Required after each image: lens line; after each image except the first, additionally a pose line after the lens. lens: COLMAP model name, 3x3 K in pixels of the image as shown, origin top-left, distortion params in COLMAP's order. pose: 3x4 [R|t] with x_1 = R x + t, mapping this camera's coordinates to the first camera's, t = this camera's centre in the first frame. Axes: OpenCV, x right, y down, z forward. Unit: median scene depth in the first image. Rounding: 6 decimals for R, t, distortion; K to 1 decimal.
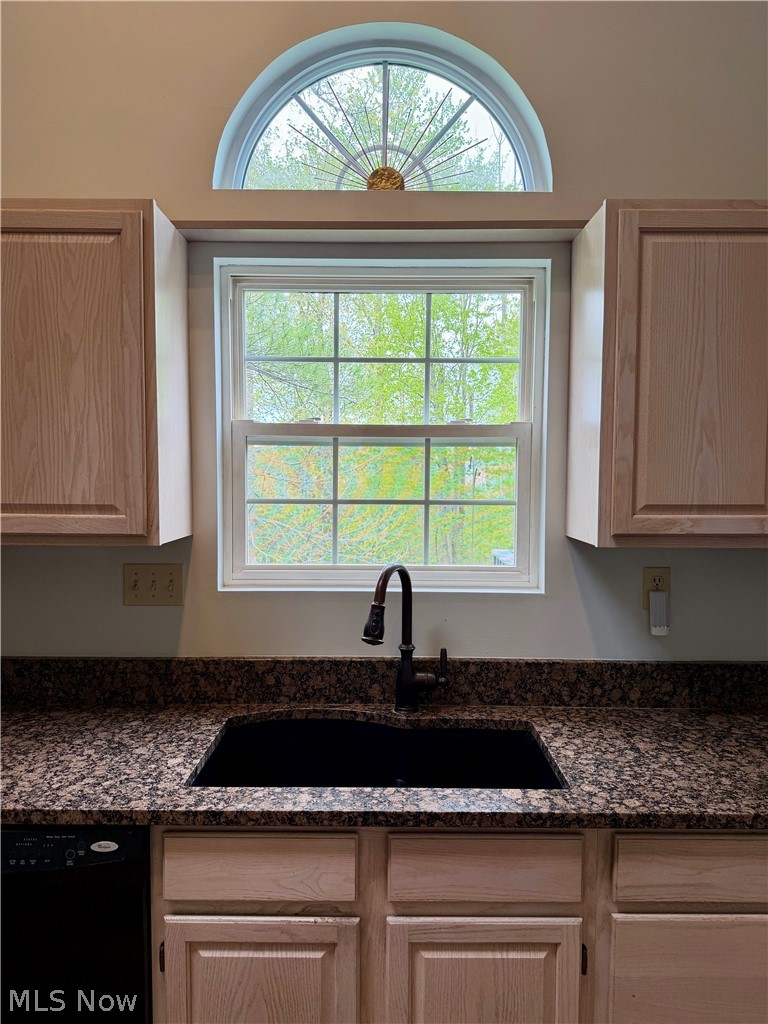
lens RADIAL K [[723.3, 0, 384.0], [0, 723.3, 512.0], [0, 0, 1]] dist [0.143825, -0.236820]
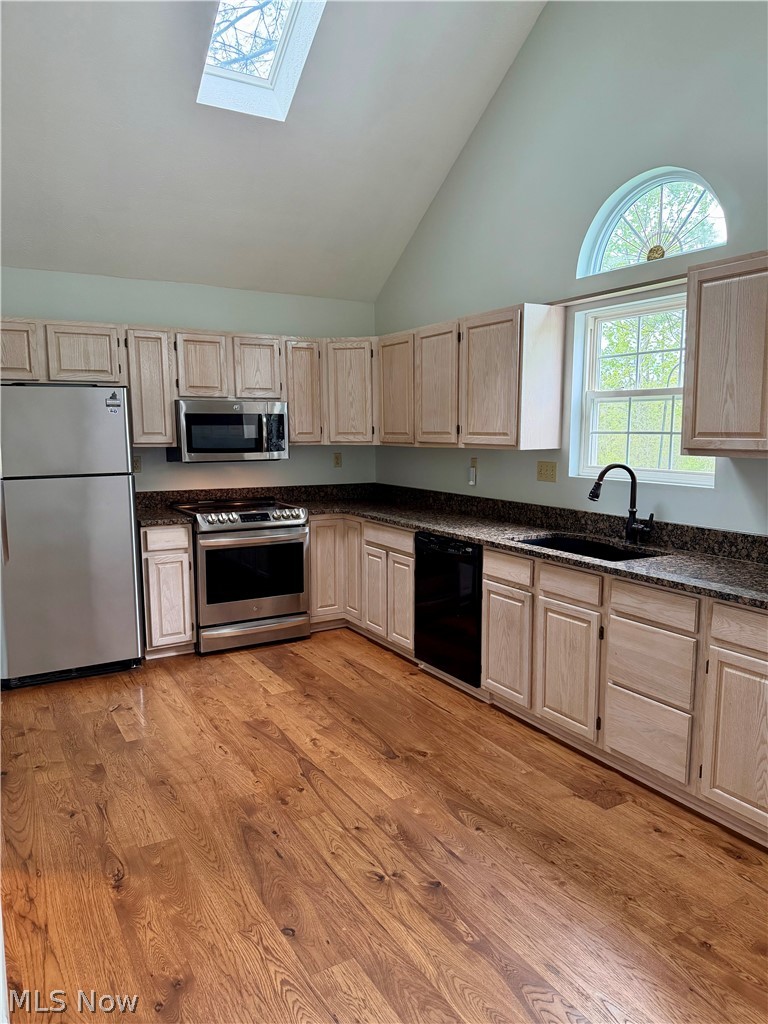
lens RADIAL K [[723.3, 0, 384.0], [0, 723.3, 512.0], [0, 0, 1]] dist [0.143825, -0.236820]
pose [[0.509447, 0.096426, -0.855082, 1.312251], [-0.038666, 0.995263, 0.089198, 0.045428], [0.859633, -0.012379, 0.510762, -0.517951]]
